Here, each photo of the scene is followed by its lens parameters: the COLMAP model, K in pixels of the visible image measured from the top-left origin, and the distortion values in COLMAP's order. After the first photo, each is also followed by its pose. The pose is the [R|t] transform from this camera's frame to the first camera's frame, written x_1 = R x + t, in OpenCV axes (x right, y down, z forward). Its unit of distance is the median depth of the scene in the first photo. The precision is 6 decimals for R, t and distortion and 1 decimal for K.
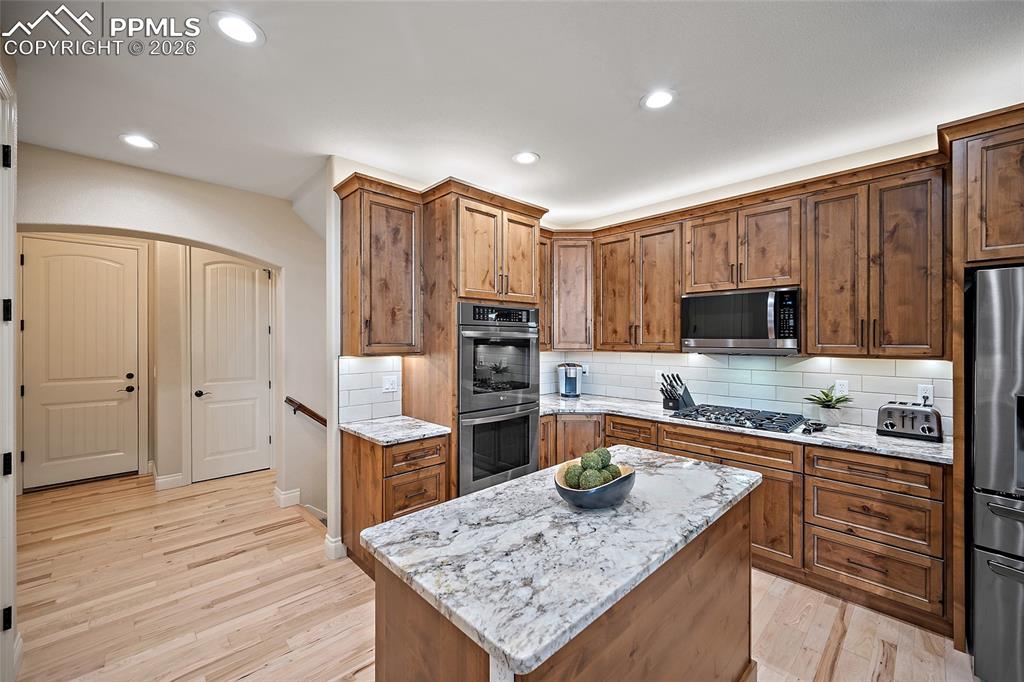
lens RADIAL K [[404.5, 0, 515.9], [0, 404.5, 340.8], [0, 0, 1]] dist [-0.002555, -0.000018]
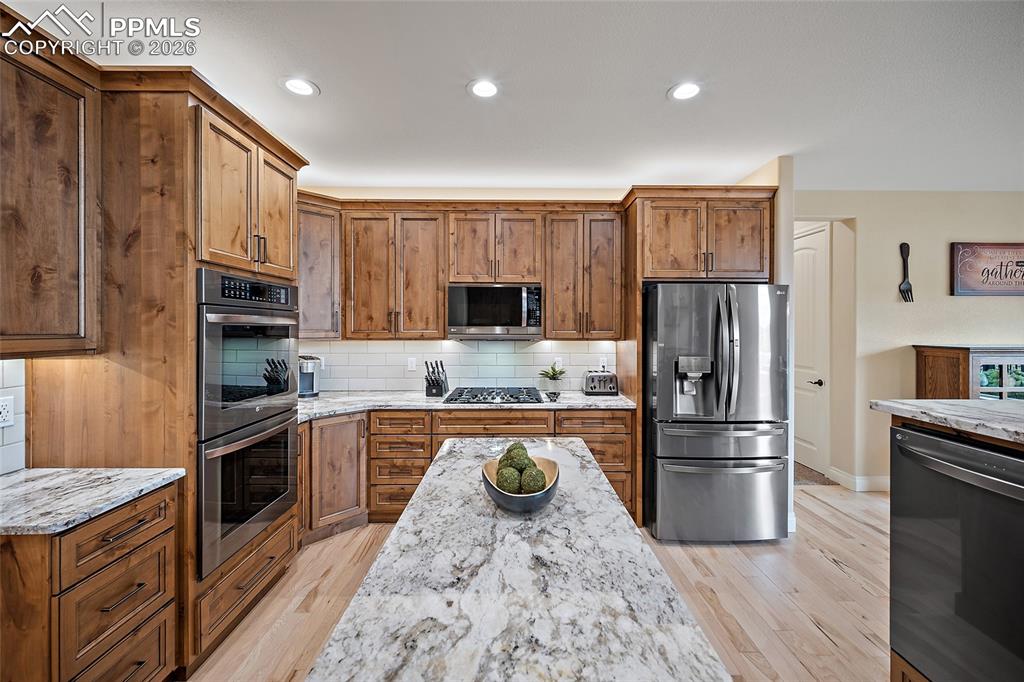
lens RADIAL K [[404.5, 0, 514.1], [0, 404.5, 328.0], [0, 0, 1]] dist [-0.002555, -0.000018]
pose [[0.691352, -0.001347, 0.722517, -0.254086], [0.001067, 0.999999, 0.000843, -0.000986], [-0.722517, 0.000188, 0.691353, 0.194979]]
